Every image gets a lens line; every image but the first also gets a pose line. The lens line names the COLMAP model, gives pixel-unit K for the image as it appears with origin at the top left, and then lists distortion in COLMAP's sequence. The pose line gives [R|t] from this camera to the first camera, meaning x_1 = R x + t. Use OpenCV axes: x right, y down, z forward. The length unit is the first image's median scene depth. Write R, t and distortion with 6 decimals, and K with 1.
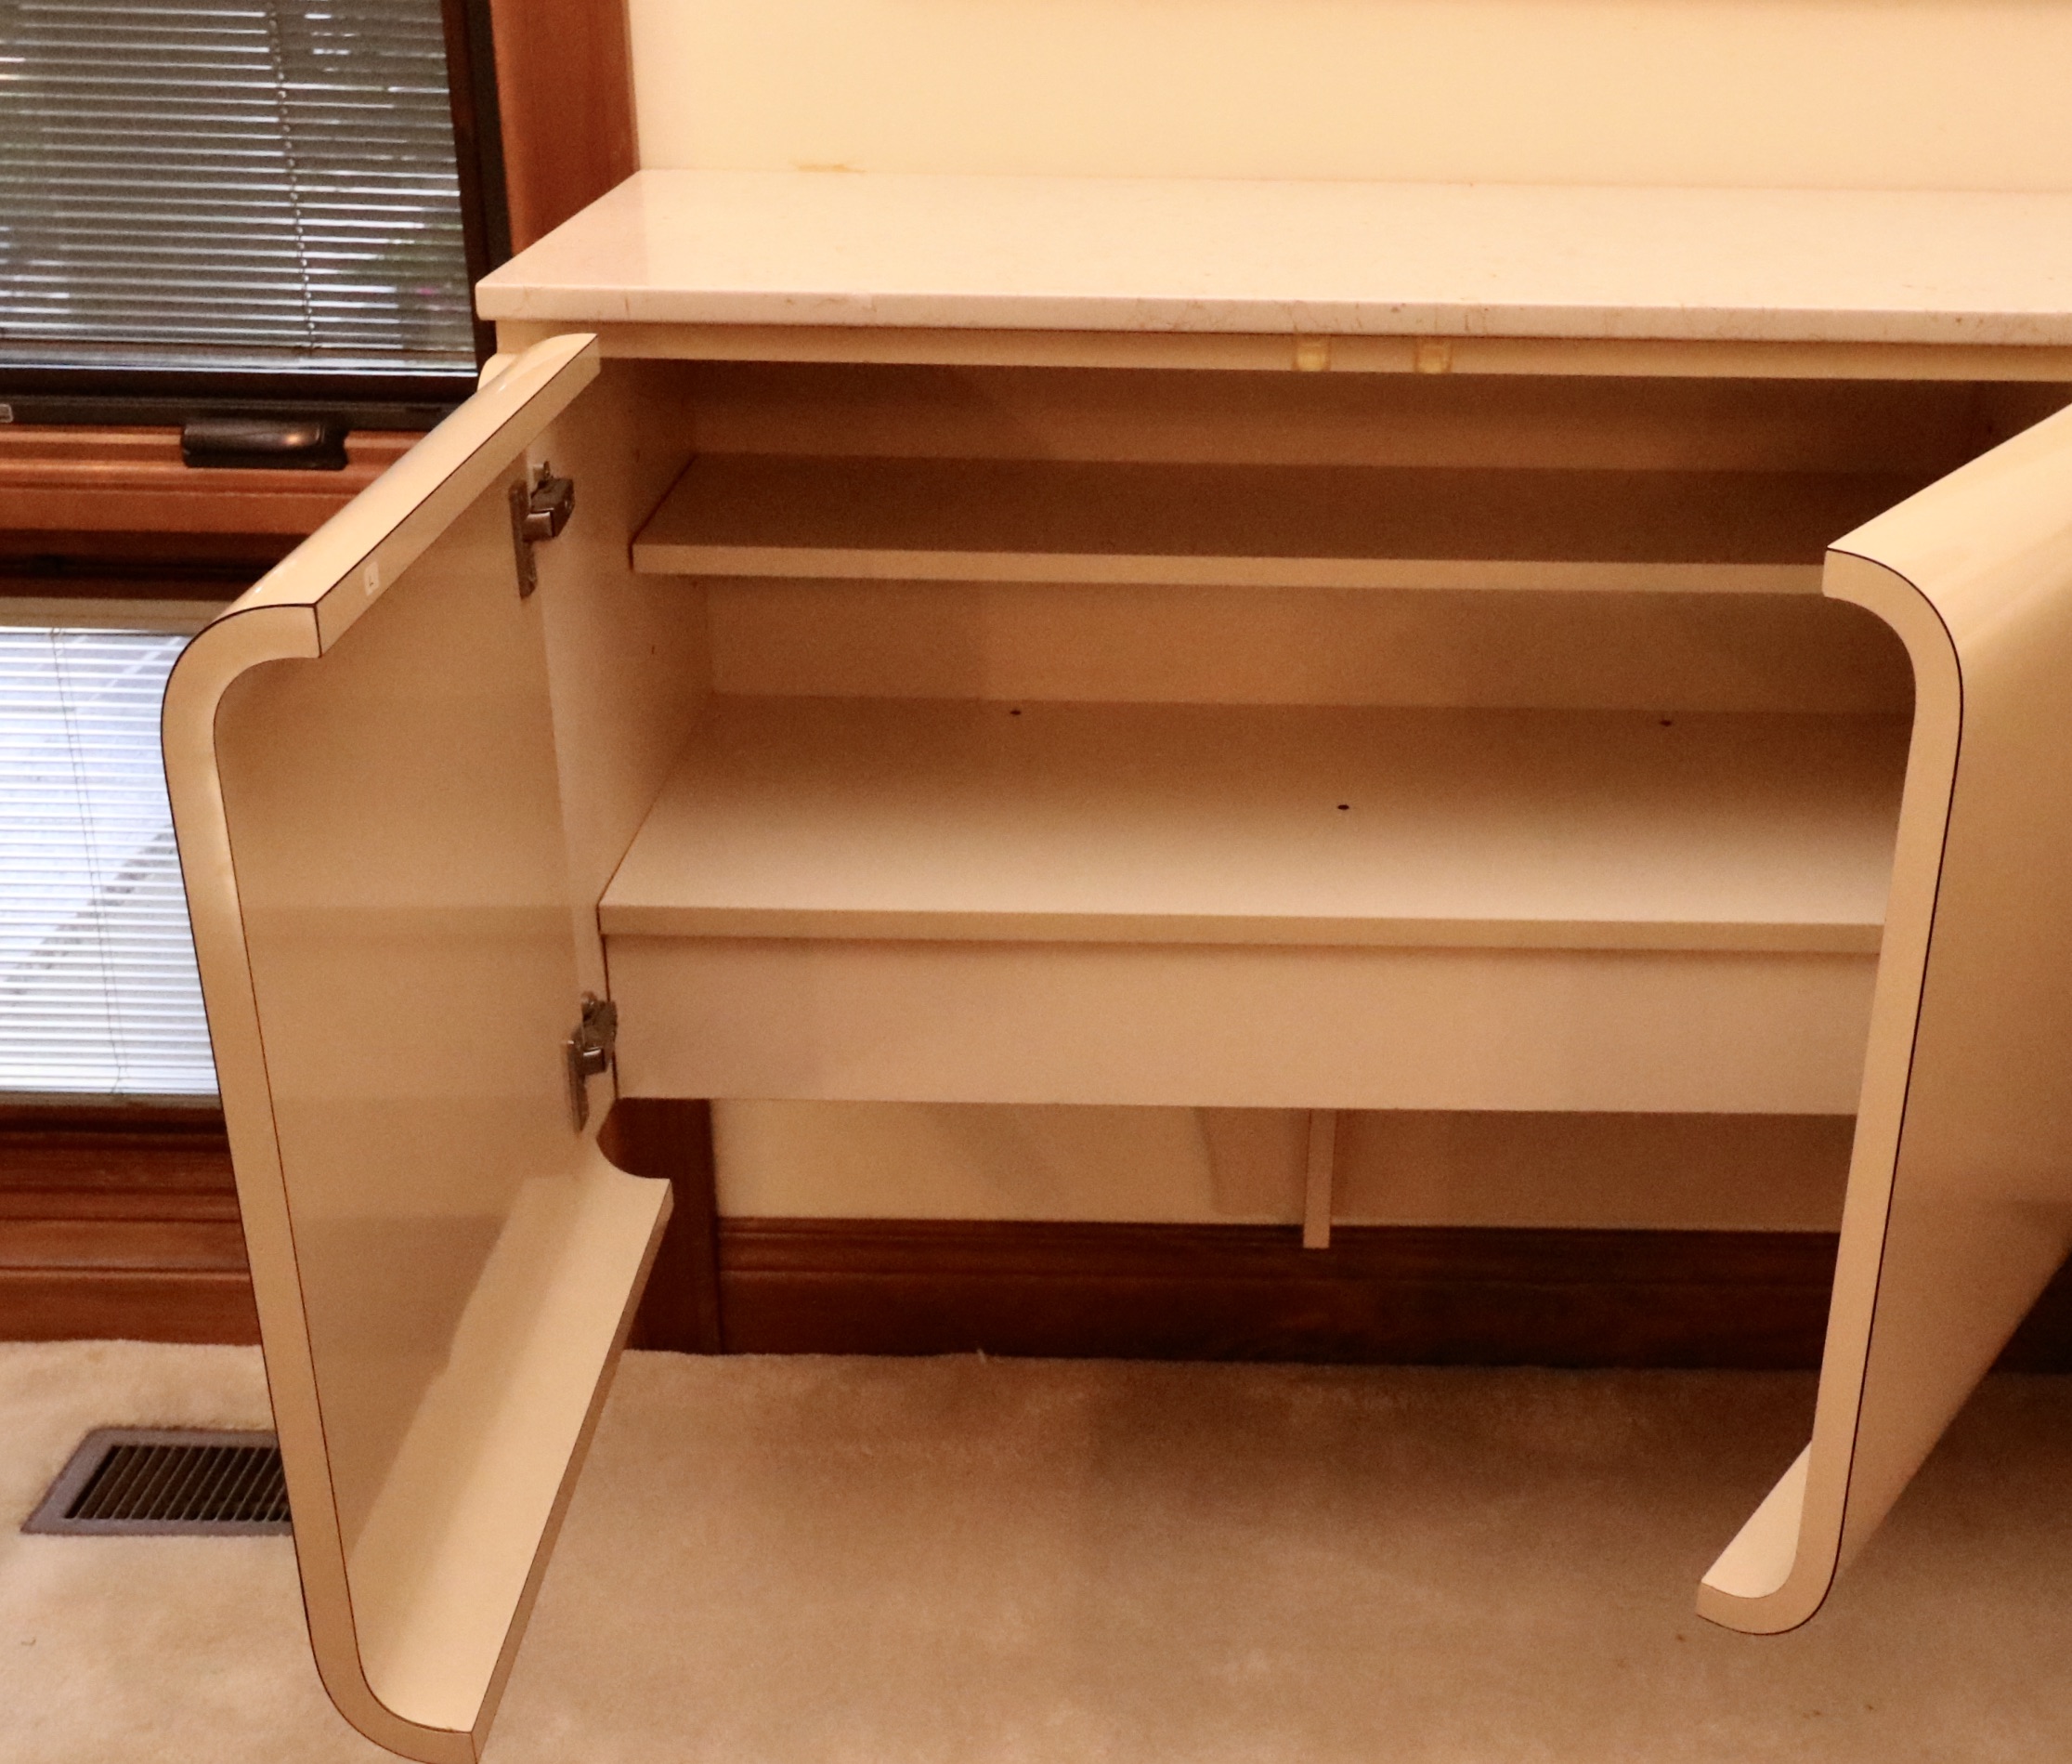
lens RADIAL K [[2485.8, 0, 1036.8], [0, 2485.8, 888.0], [0, 0, 1]] dist [0.010769, 0.000000]
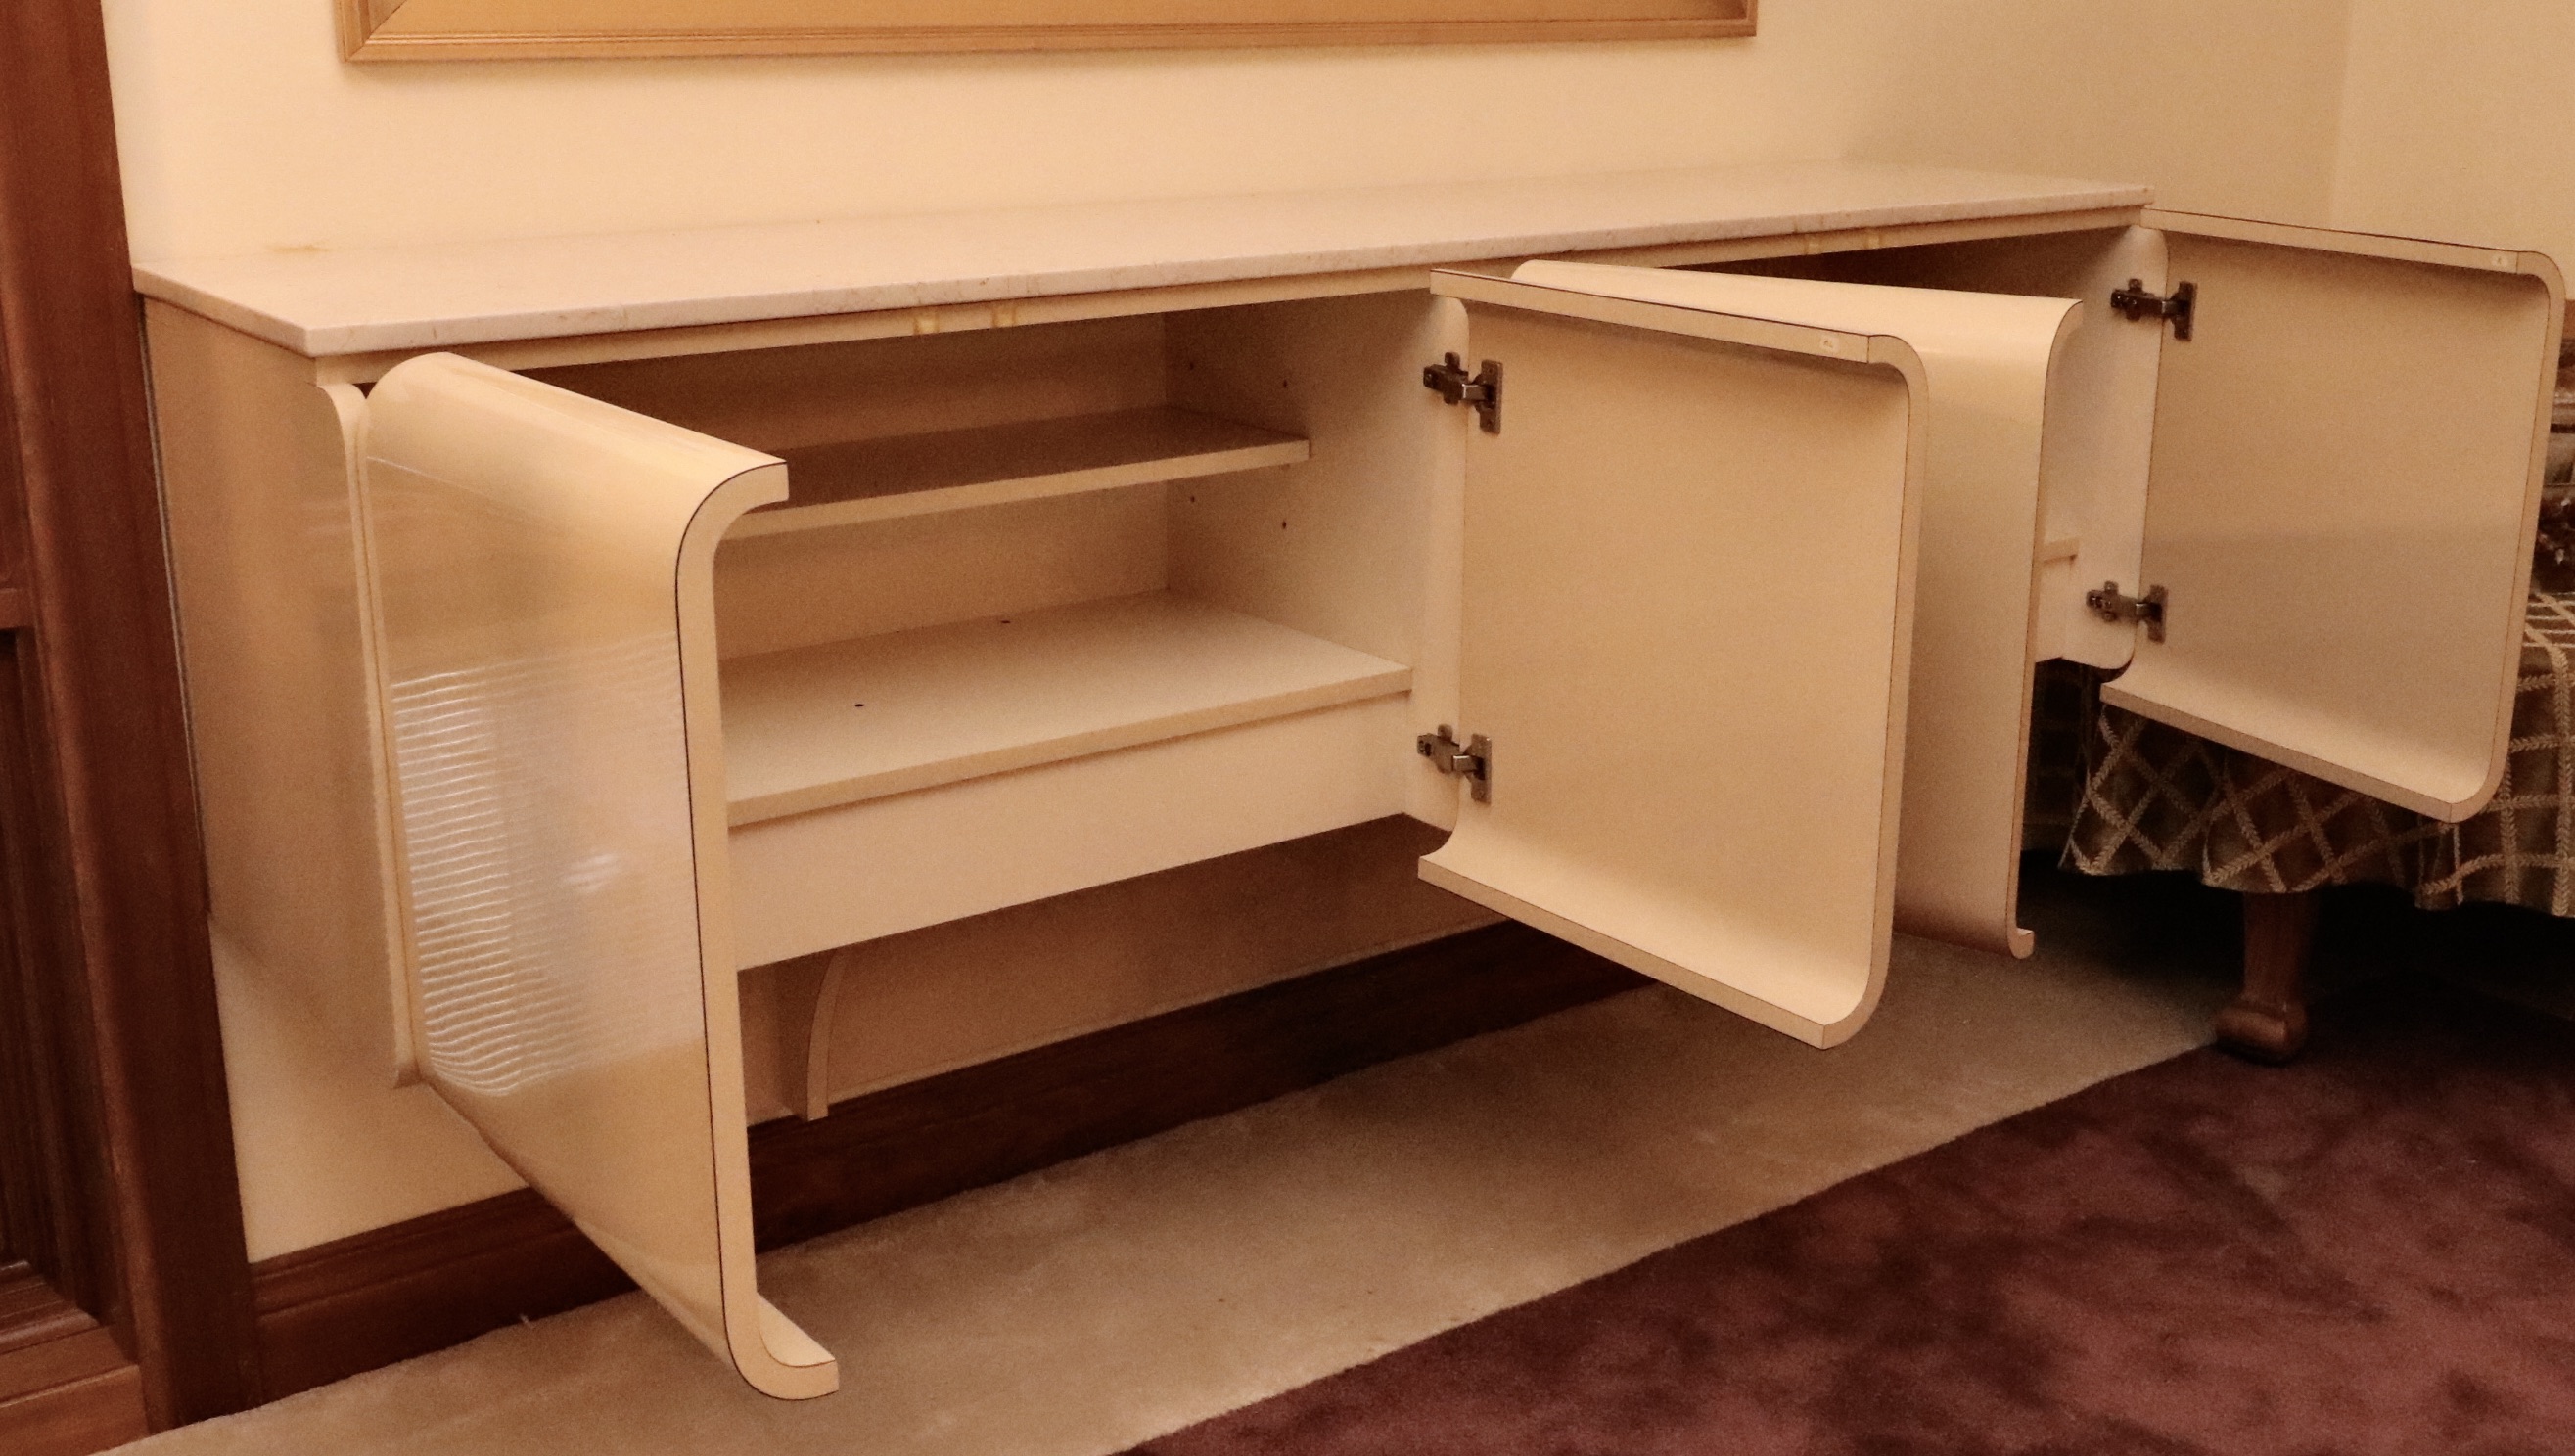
lens RADIAL K [[2692.6, 0, 1286.9], [0, 2692.6, 723.1], [0, 0, 1]] dist [-0.004806, 0.000000]
pose [[0.801522, -0.178082, 0.570832, -0.608377], [0.241665, 0.969661, -0.036823, 0.099045], [-0.546956, 0.167465, 0.820241, -0.272792]]
